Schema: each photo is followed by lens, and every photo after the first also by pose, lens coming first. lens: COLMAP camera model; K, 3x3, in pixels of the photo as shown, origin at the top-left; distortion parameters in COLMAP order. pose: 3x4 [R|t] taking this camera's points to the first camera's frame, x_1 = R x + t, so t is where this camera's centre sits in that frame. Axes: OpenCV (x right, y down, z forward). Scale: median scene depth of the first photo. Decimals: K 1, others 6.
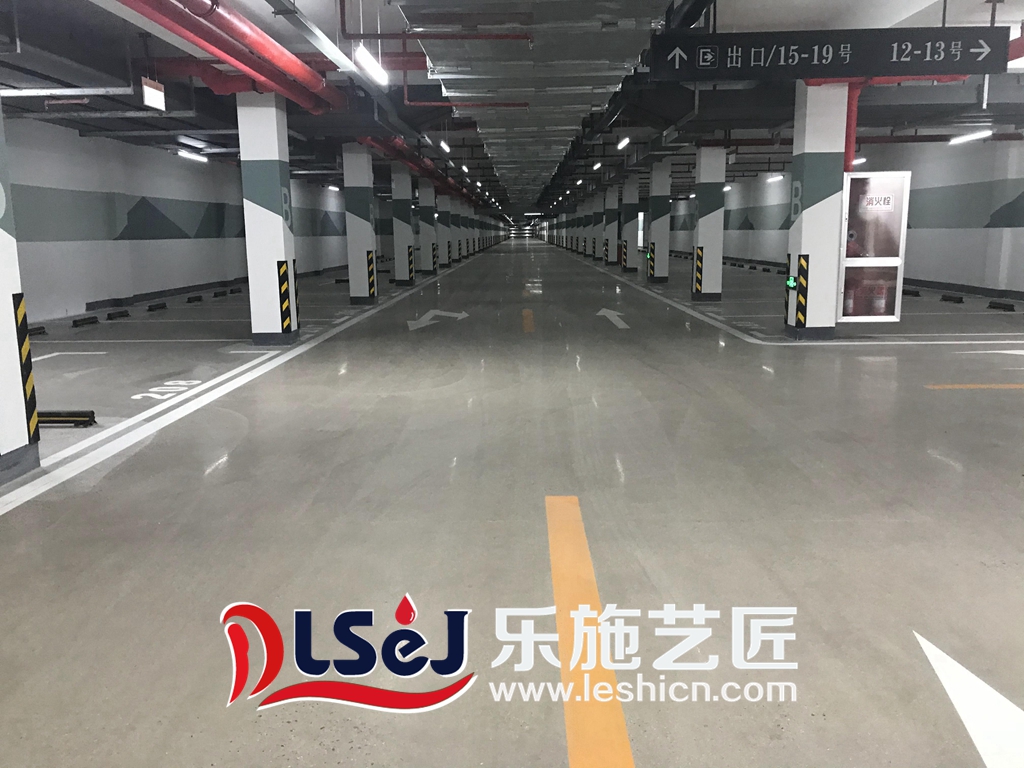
lens RADIAL K [[841.0, 0, 512.0], [0, 841.0, 384.0], [0, 0, 1]] dist [-0.002004, -0.001605]
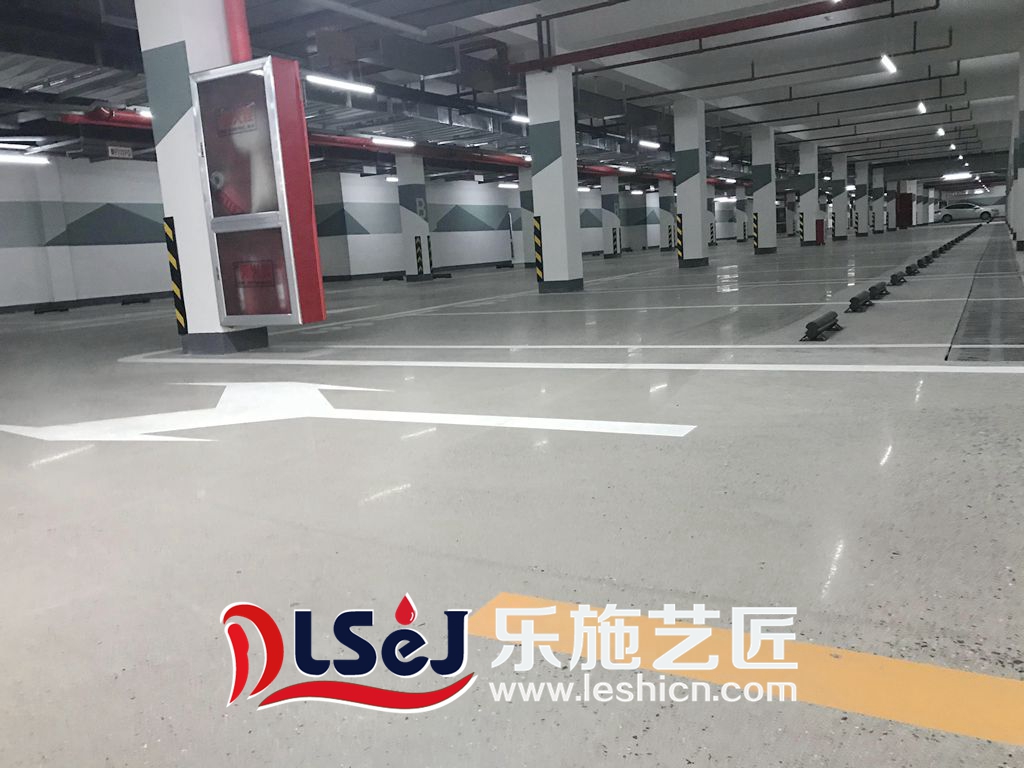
lens RADIAL K [[841.0, 0, 512.0], [0, 841.0, 384.0], [0, 0, 1]] dist [-0.002004, -0.001605]
pose [[0.874273, 0.030297, -0.484489, 0.554596], [-0.028331, 0.999534, 0.011381, -0.028957], [0.484608, 0.003776, 0.874723, 0.371340]]
